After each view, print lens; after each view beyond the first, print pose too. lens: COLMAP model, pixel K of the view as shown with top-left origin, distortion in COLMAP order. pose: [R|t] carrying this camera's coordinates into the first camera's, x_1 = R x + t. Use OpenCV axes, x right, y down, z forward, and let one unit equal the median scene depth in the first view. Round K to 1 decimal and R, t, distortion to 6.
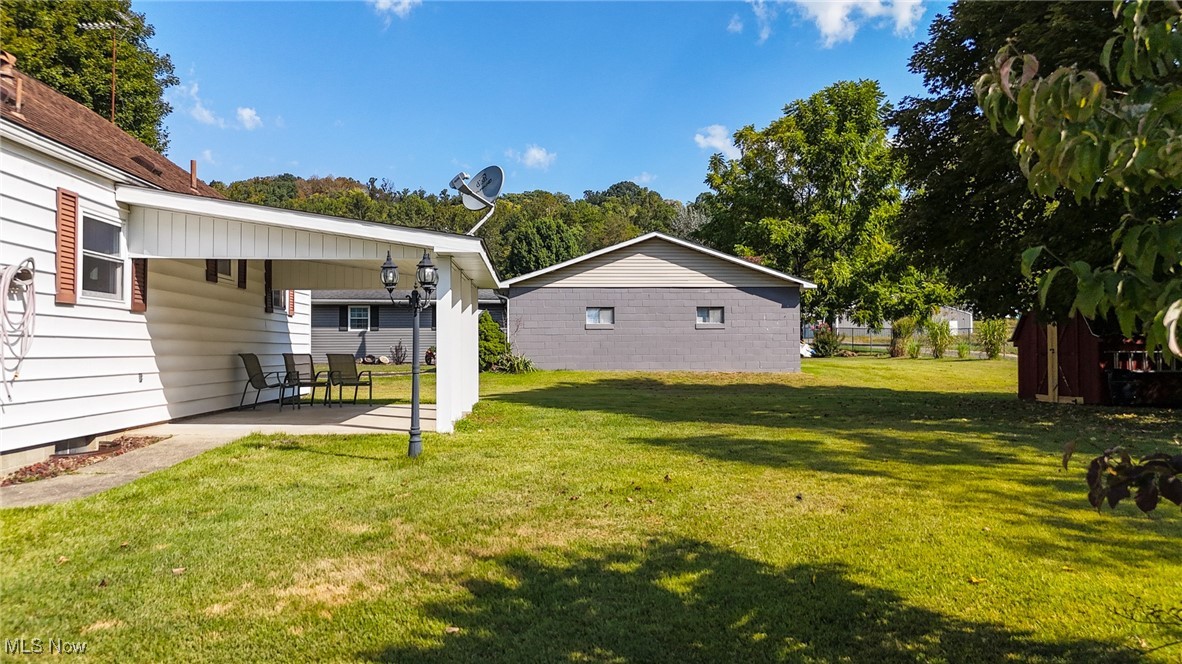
lens RADIAL K [[873.2, 0, 584.2], [0, 873.2, 328.0], [0, 0, 1]] dist [0.061389, -0.047105]
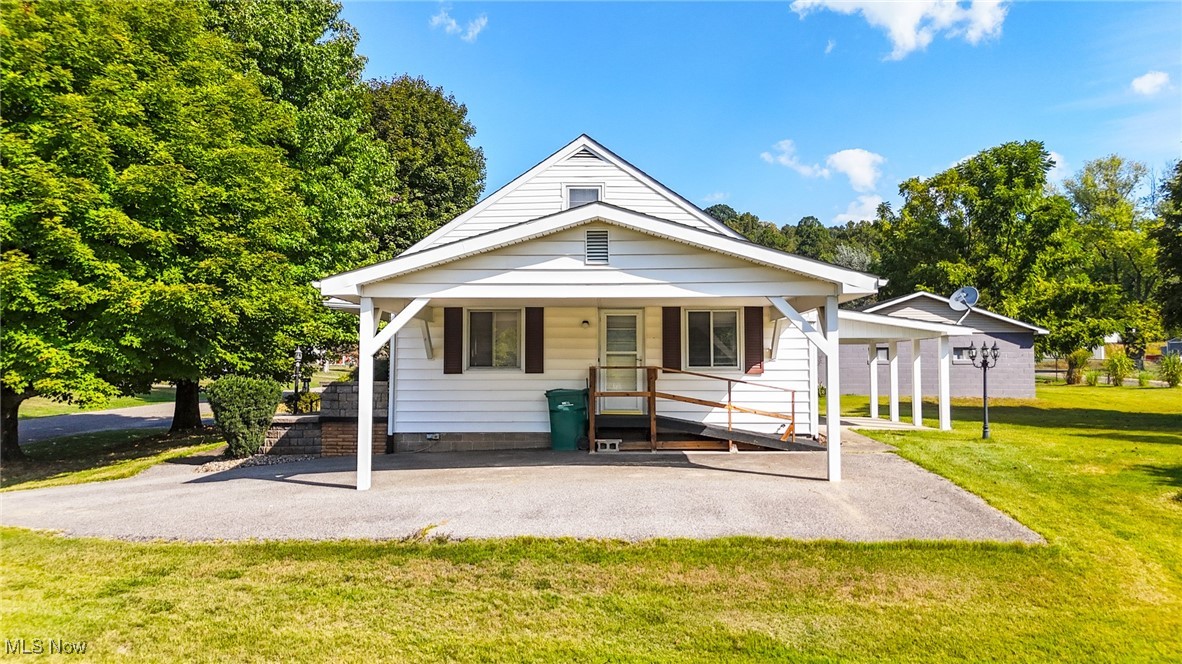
lens RADIAL K [[873.2, 0, 594.2], [0, 873.2, 325.5], [0, 0, 1]] dist [0.061389, -0.047105]
pose [[0.996362, -0.000880, -0.085216, -0.152068], [-0.001430, 0.999633, -0.027043, -0.010481], [0.085209, 0.027066, 0.995995, -0.191298]]
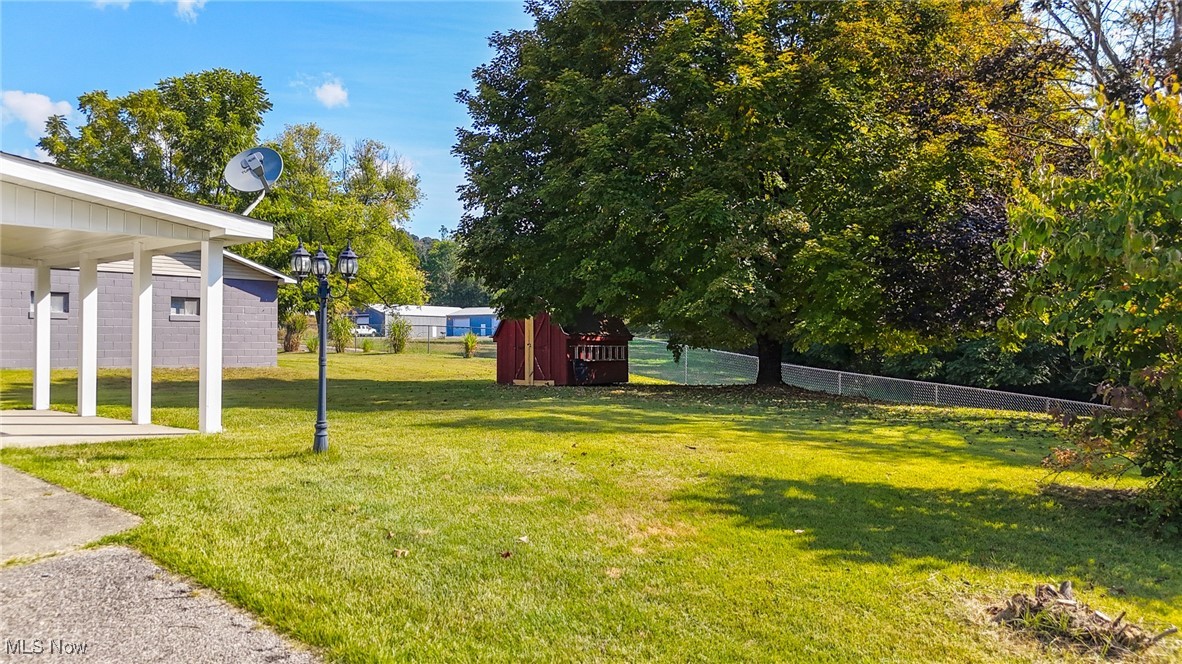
lens RADIAL K [[873.2, 0, 592.0], [0, 873.2, 326.1], [0, 0, 1]] dist [0.061389, -0.047105]
pose [[0.707373, 0.019418, 0.706574, -0.107576], [-0.021578, 0.999750, -0.005872, 0.001313], [-0.706511, -0.011093, 0.707615, 0.016957]]
